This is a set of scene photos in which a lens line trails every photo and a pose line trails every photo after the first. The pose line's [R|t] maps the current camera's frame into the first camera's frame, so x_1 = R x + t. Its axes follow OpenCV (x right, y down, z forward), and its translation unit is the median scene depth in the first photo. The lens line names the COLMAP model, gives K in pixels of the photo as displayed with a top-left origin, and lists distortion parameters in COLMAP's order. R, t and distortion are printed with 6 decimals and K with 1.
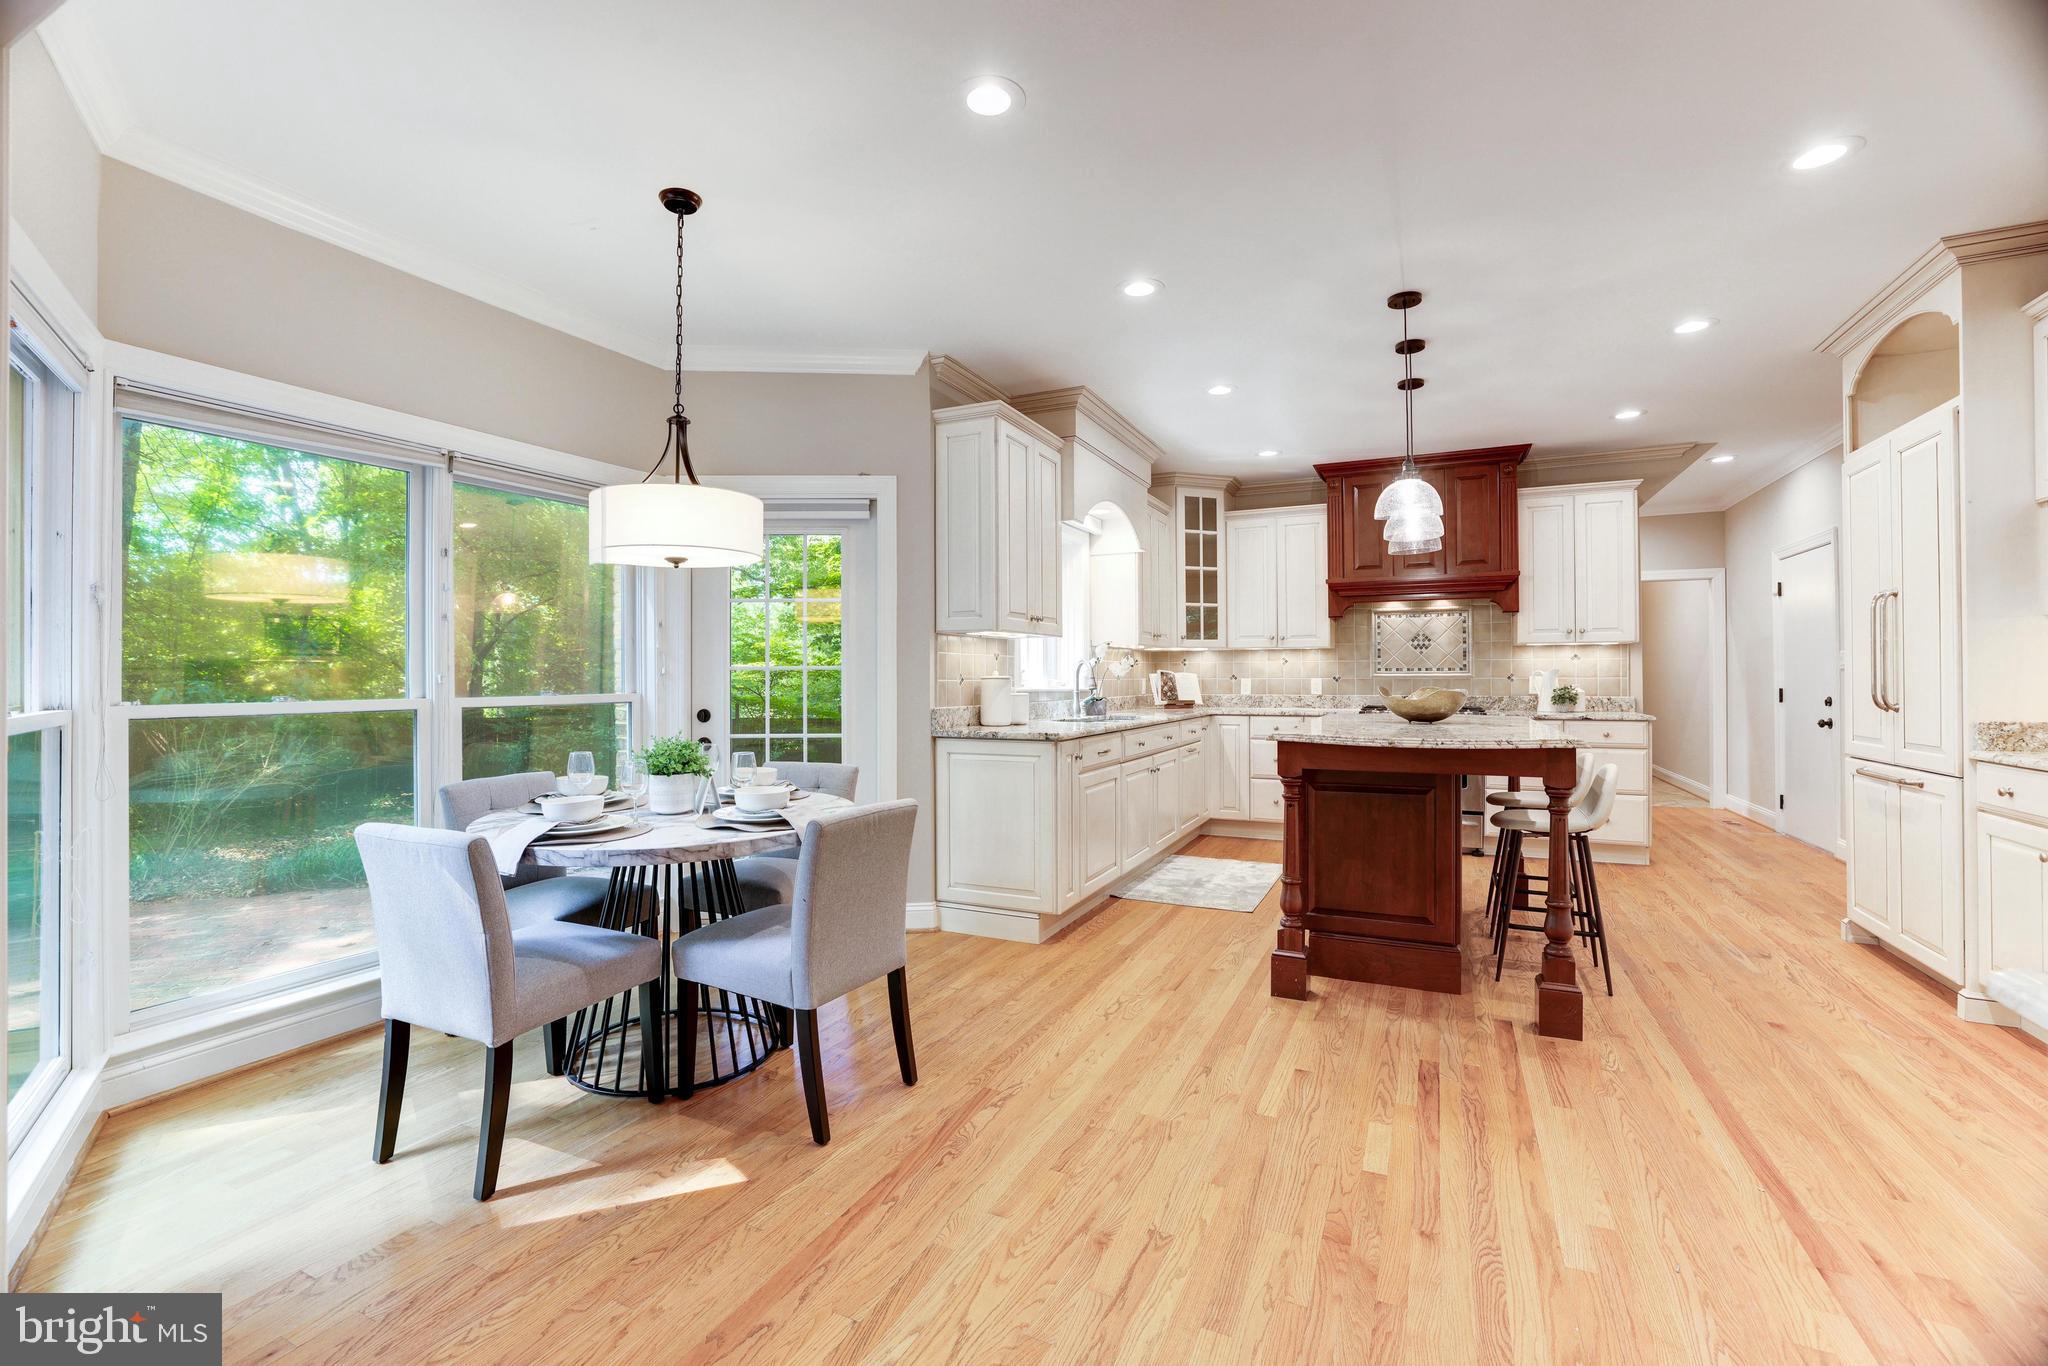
lens RADIAL K [[871.1, 0, 1008.6], [0, 871.1, 676.8], [0, 0, 1]] dist [-0.037933, 0.009505]
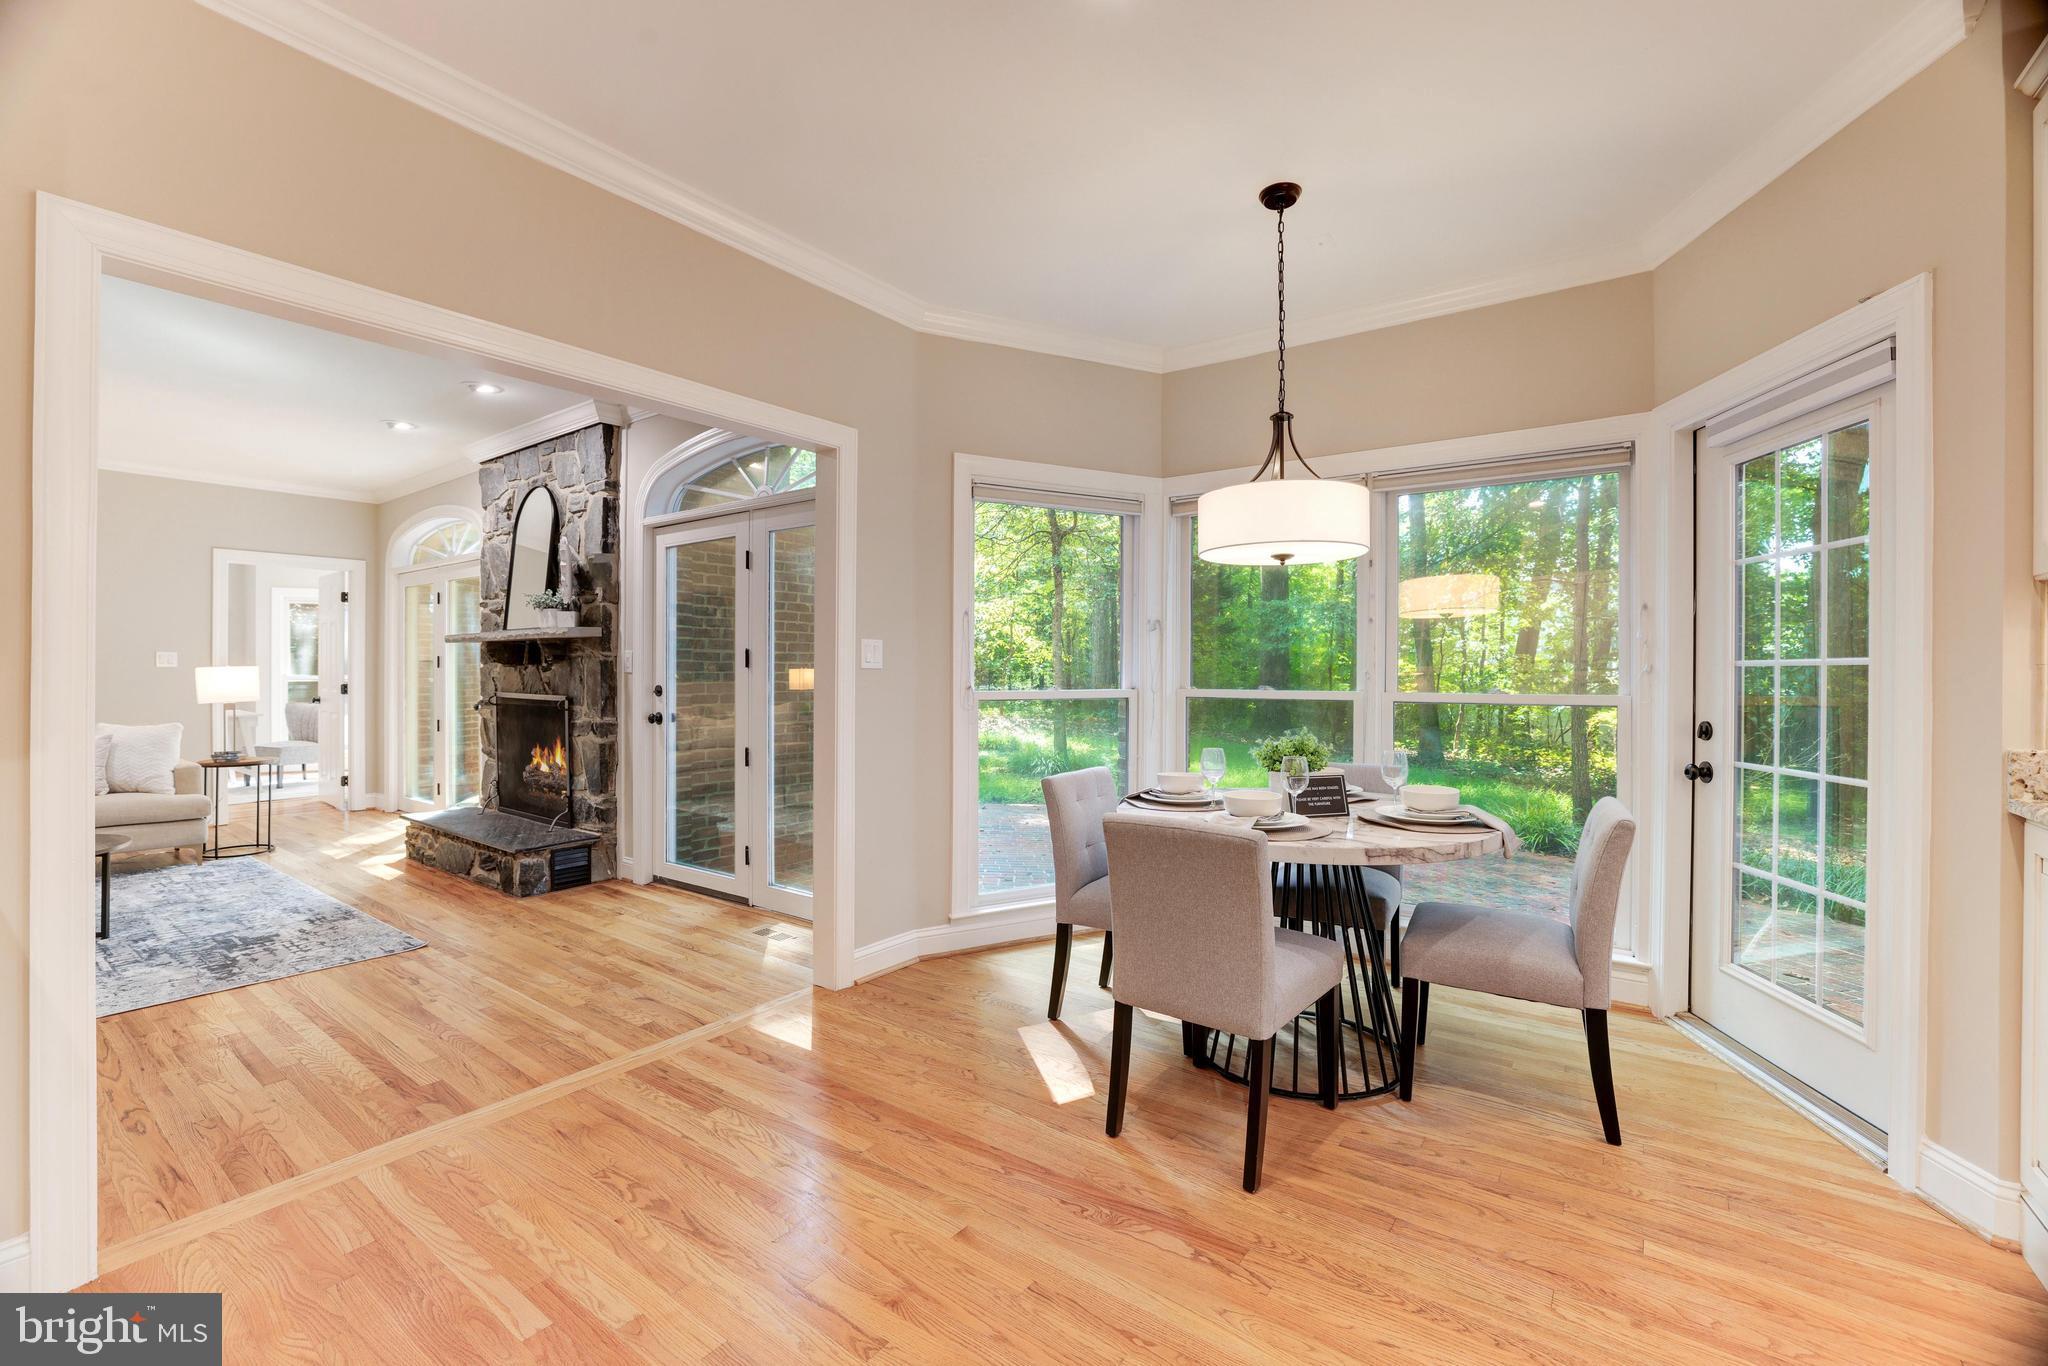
lens RADIAL K [[871.1, 0, 1010.4], [0, 871.1, 677.1], [0, 0, 1]] dist [-0.037933, 0.009505]
pose [[-0.175829, 0.008189, -0.984387, 0.523337], [-0.005539, 0.999941, 0.009308, -0.003101], [0.984405, 0.007089, -0.175773, 0.692414]]
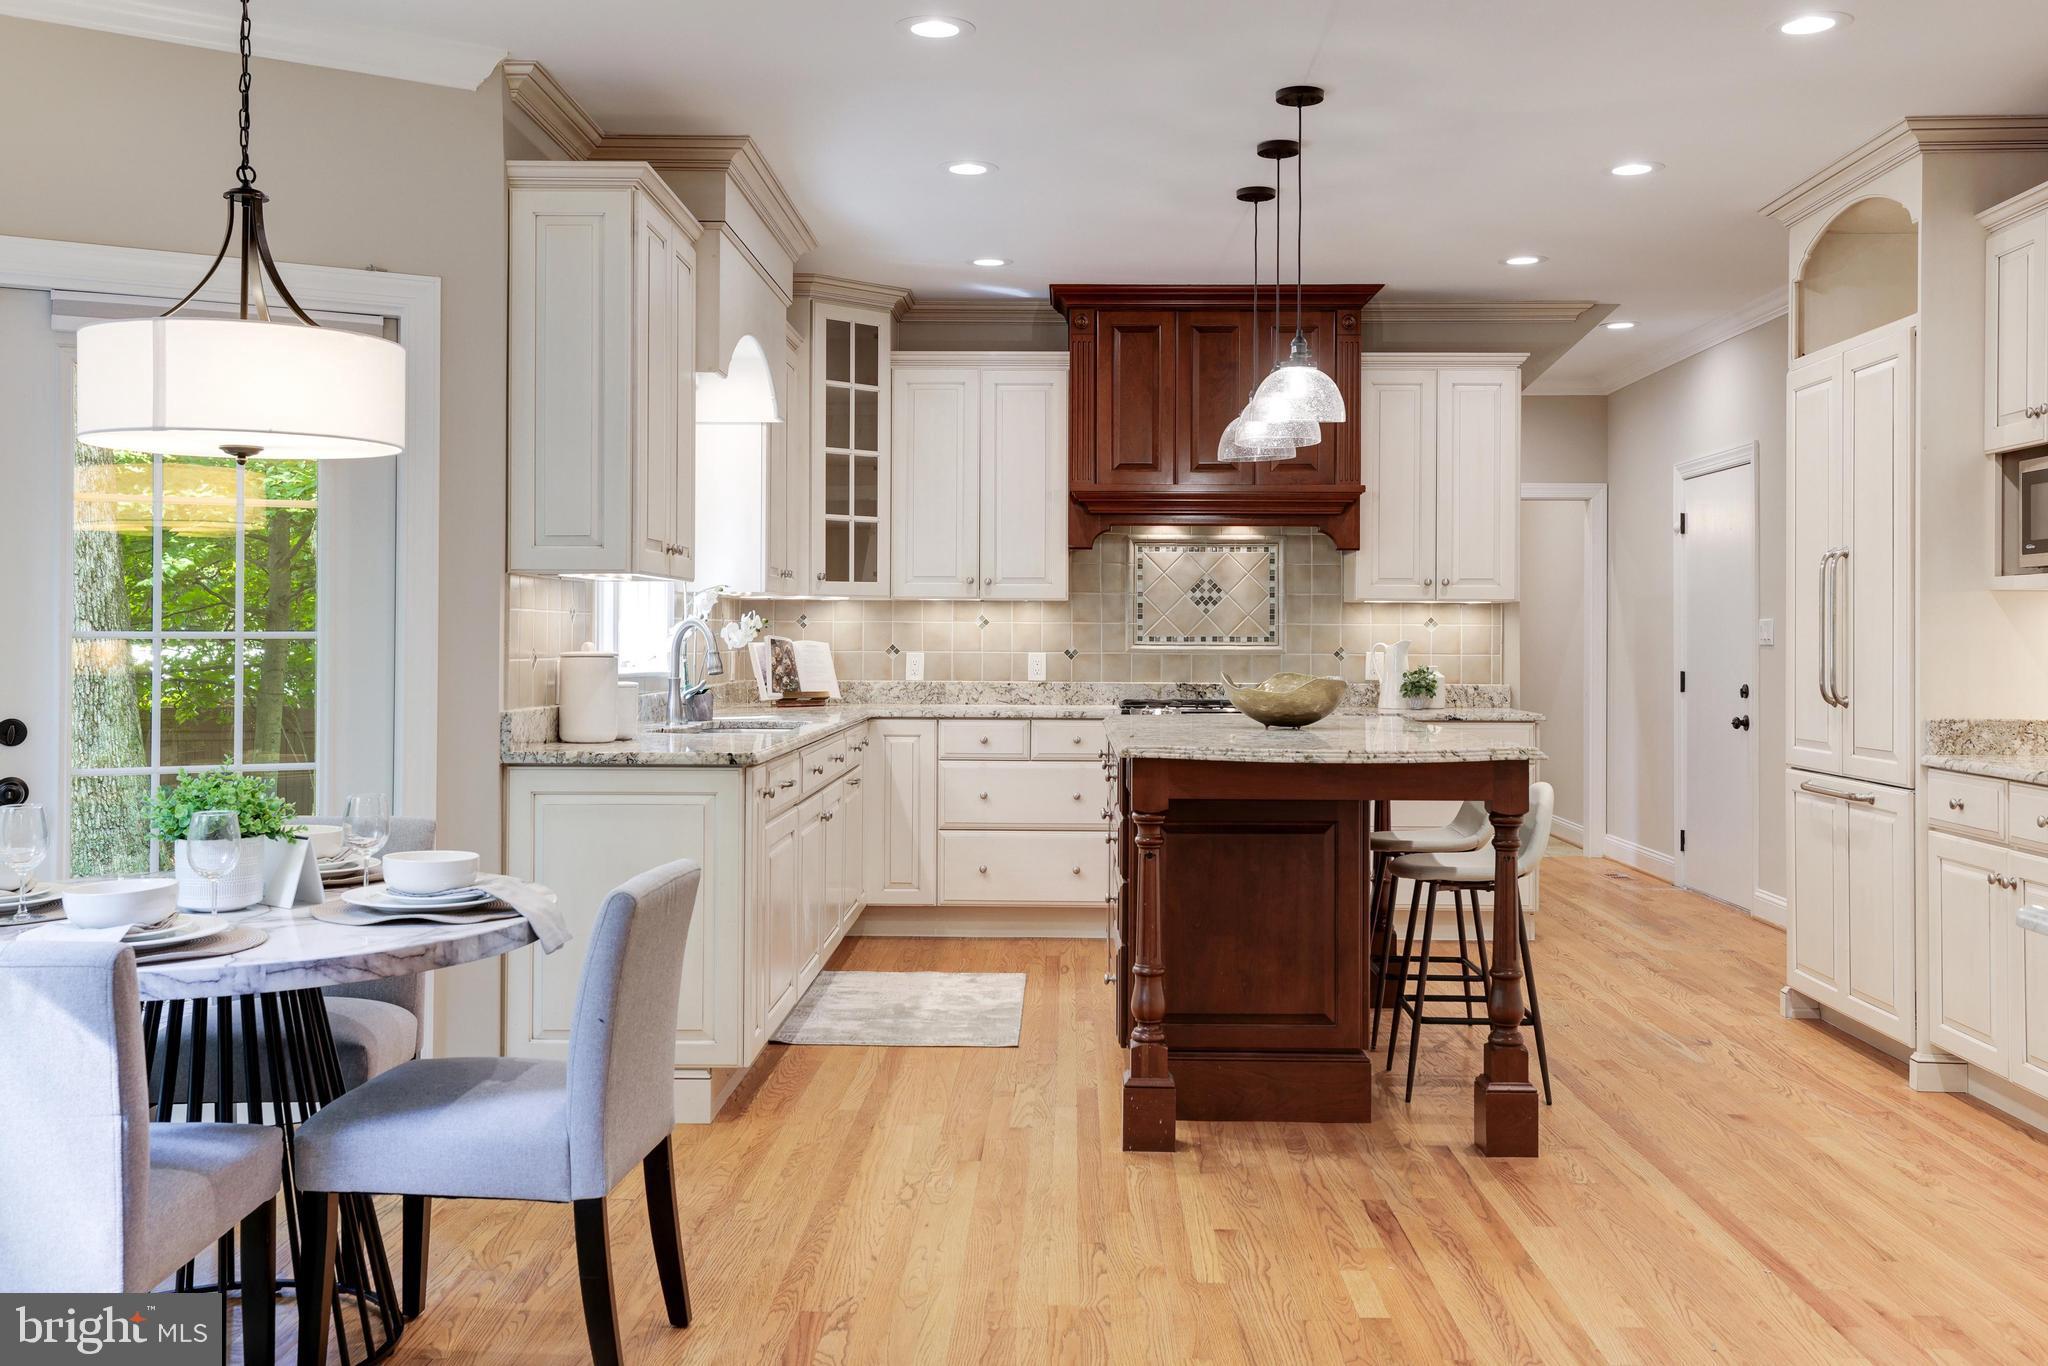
lens RADIAL K [[1872.6, 0, 1017.1], [0, 1872.6, 637.4], [0, 0, 1]] dist [0.004897, 0.000000]
pose [[0.908852, 0.007662, 0.417049, -0.344571], [-0.008131, 0.999967, -0.000652, -0.014498], [-0.417040, -0.002798, 0.908884, -0.234815]]
